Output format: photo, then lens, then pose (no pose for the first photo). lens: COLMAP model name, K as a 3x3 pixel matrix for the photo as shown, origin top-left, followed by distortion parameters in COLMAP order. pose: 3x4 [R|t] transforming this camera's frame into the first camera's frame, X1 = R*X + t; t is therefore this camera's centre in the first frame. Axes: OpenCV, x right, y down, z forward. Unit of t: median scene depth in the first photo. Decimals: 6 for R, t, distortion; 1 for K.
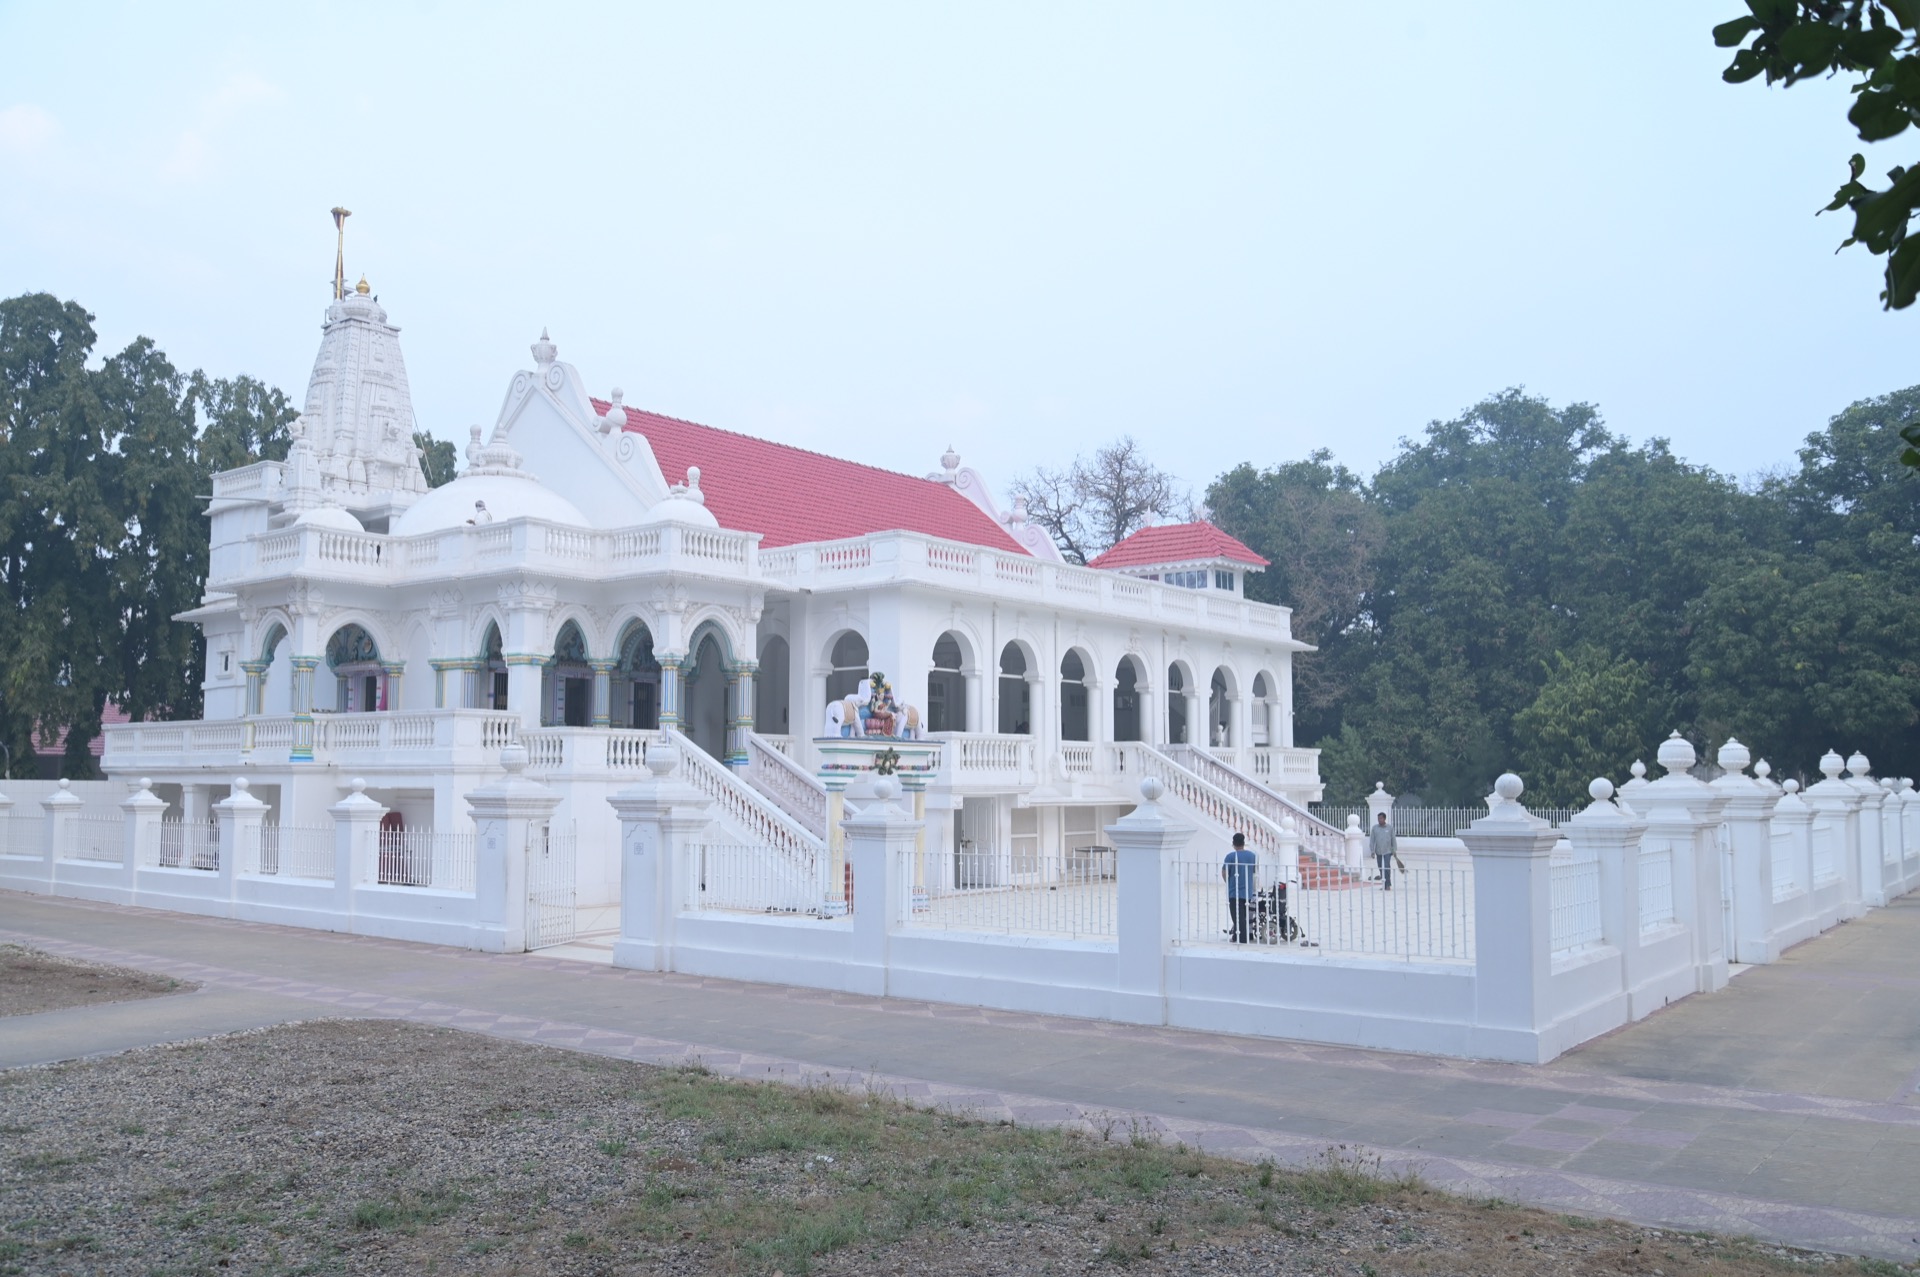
lens RADIAL K [[1544.7, 0, 960.0], [0, 1544.7, 638.5], [0, 0, 1]] dist [-0.044561, 0.001736]
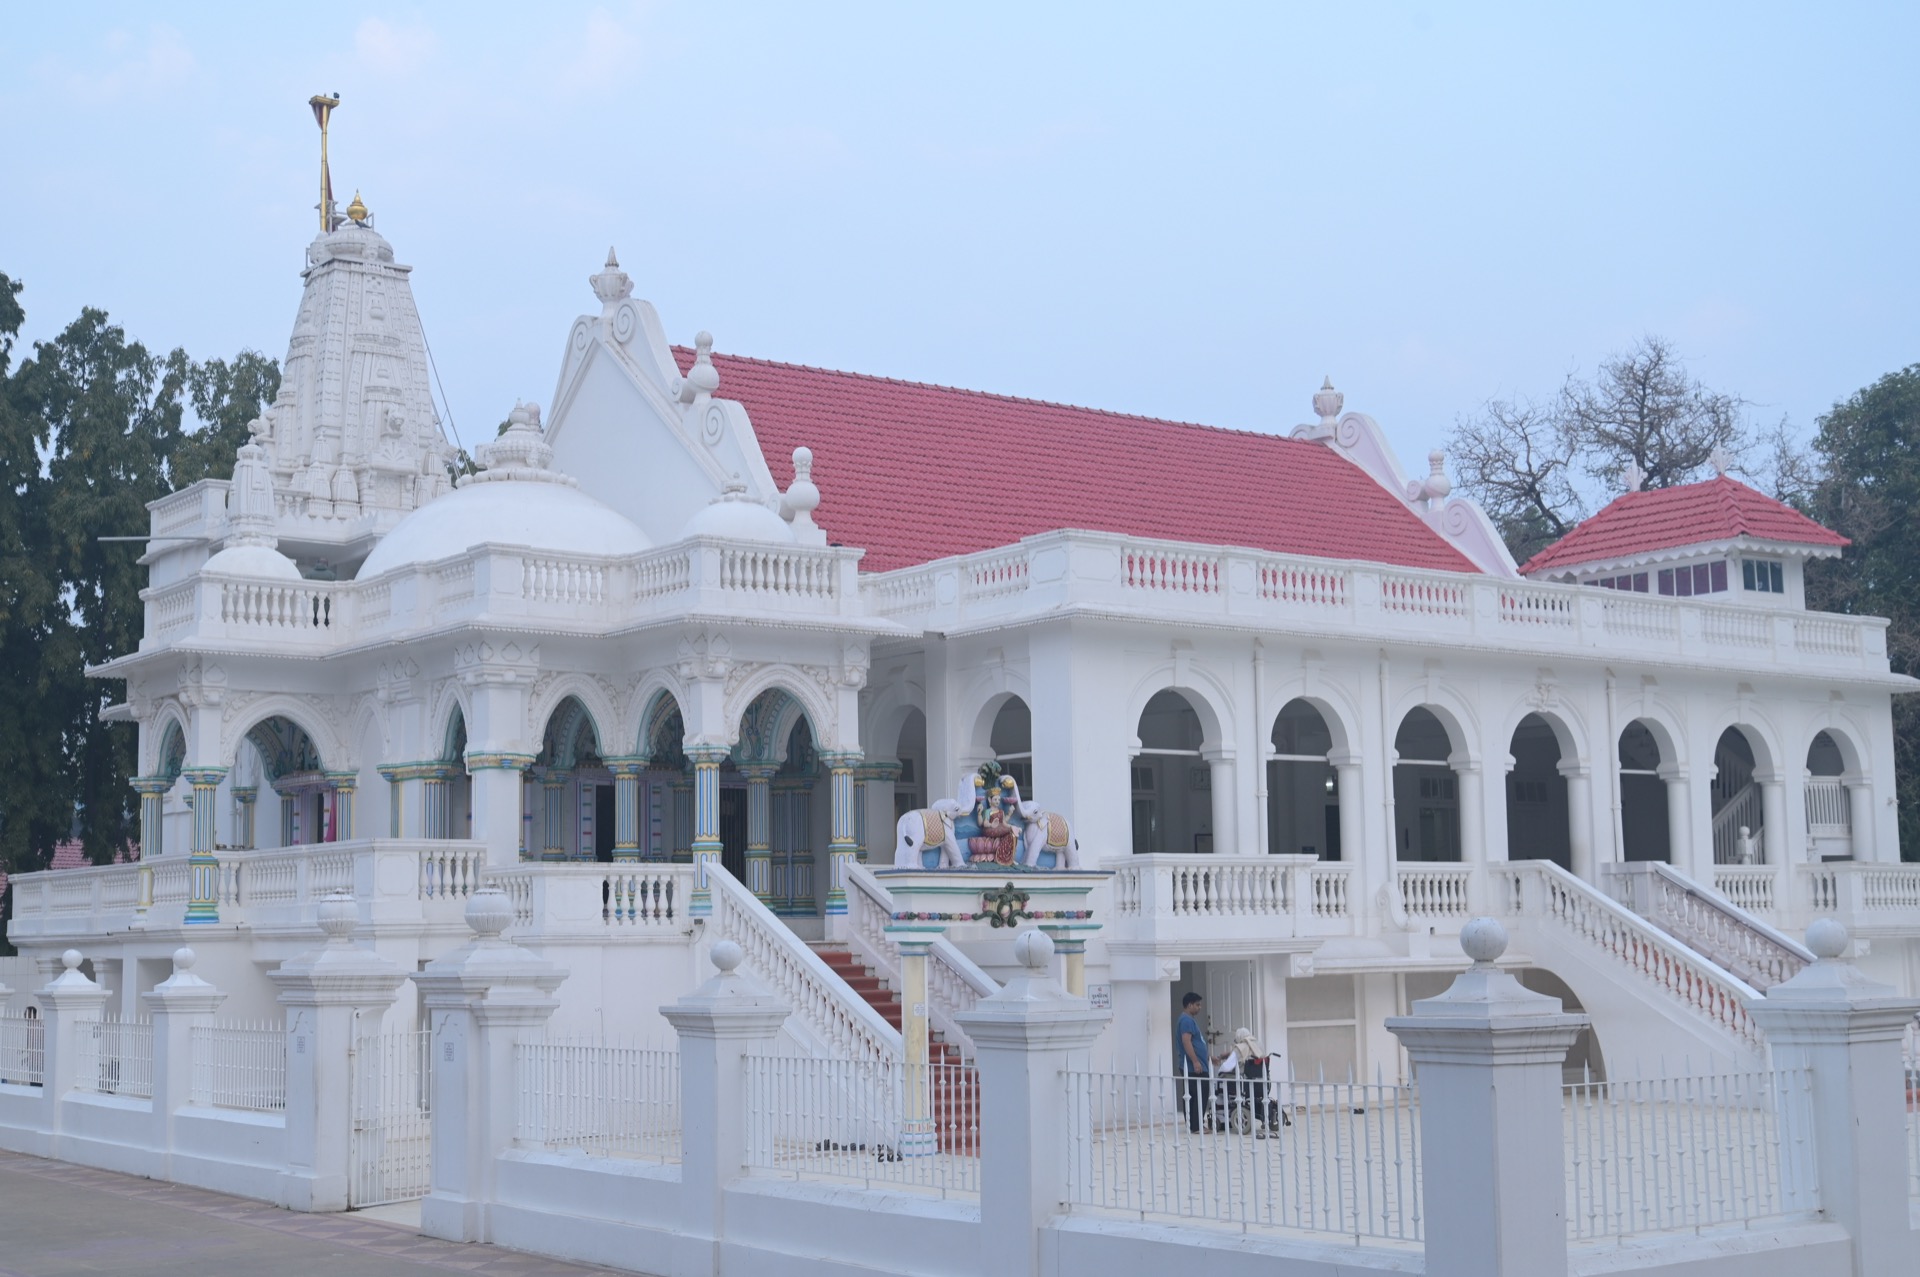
lens RADIAL K [[2502.2, 0, 960.0], [0, 2502.2, 638.5], [0, 0, 1]] dist [-0.023295, -0.004937]
pose [[0.964684, -0.048188, -0.258964, 0.163882], [0.041810, 0.998673, -0.030083, 0.001662], [0.260070, 0.018193, 0.965418, 0.020104]]
